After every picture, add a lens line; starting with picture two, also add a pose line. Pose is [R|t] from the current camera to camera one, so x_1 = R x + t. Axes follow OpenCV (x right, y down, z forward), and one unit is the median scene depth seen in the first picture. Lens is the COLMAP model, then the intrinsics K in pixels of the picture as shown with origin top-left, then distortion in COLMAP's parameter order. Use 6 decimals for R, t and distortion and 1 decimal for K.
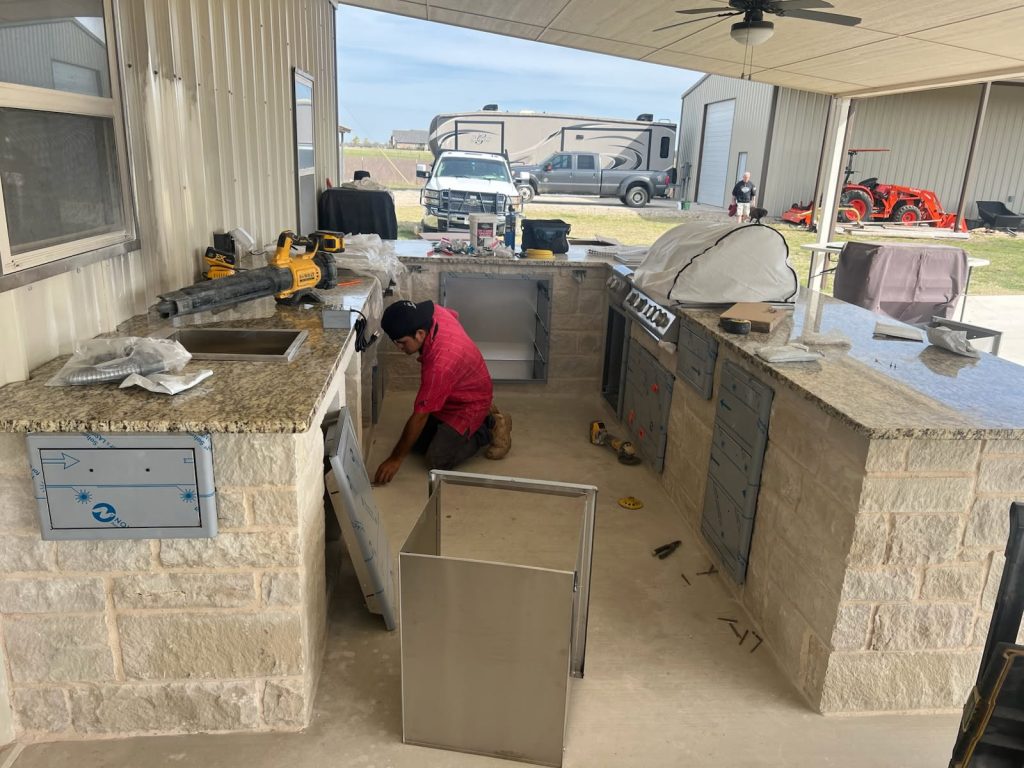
lens RADIAL K [[771.9, 0, 512.0], [0, 771.9, 384.0], [0, 0, 1]] dist [0.090627, -0.125787]
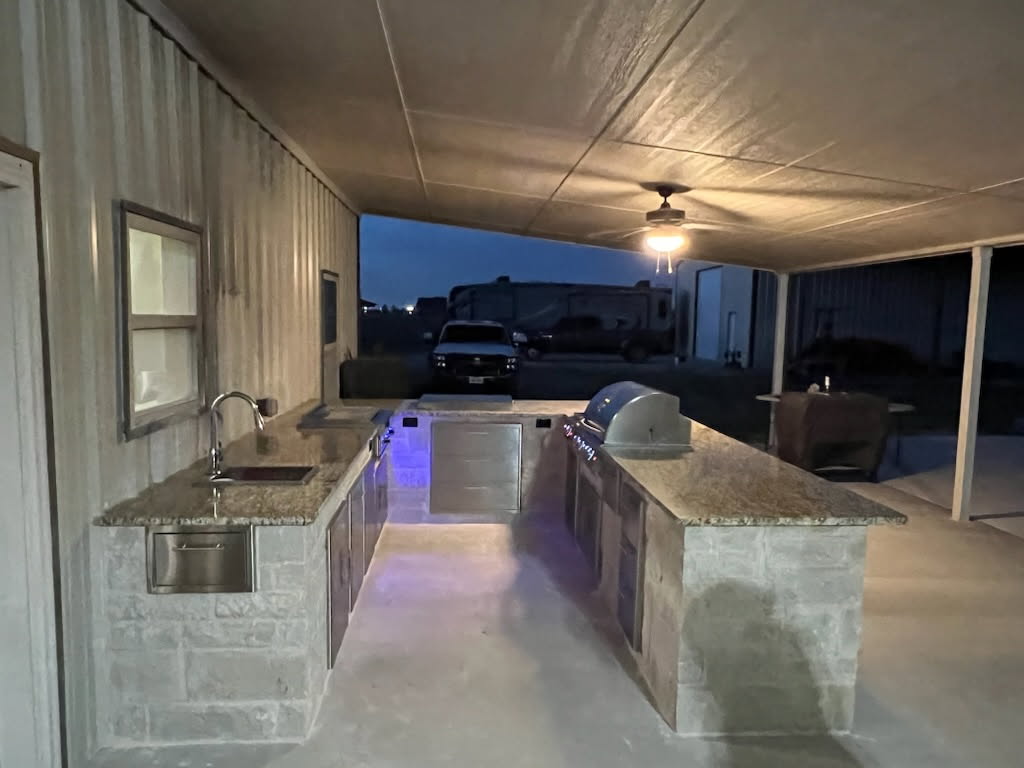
lens RADIAL K [[731.4, 0, 512.0], [0, 731.4, 384.0], [0, 0, 1]] dist [-0.001026, -0.000734]
pose [[0.999620, -0.020962, -0.017888, 0.160983], [0.017052, 0.980453, -0.196015, 0.073509], [0.021647, 0.195636, 0.980438, -0.465355]]
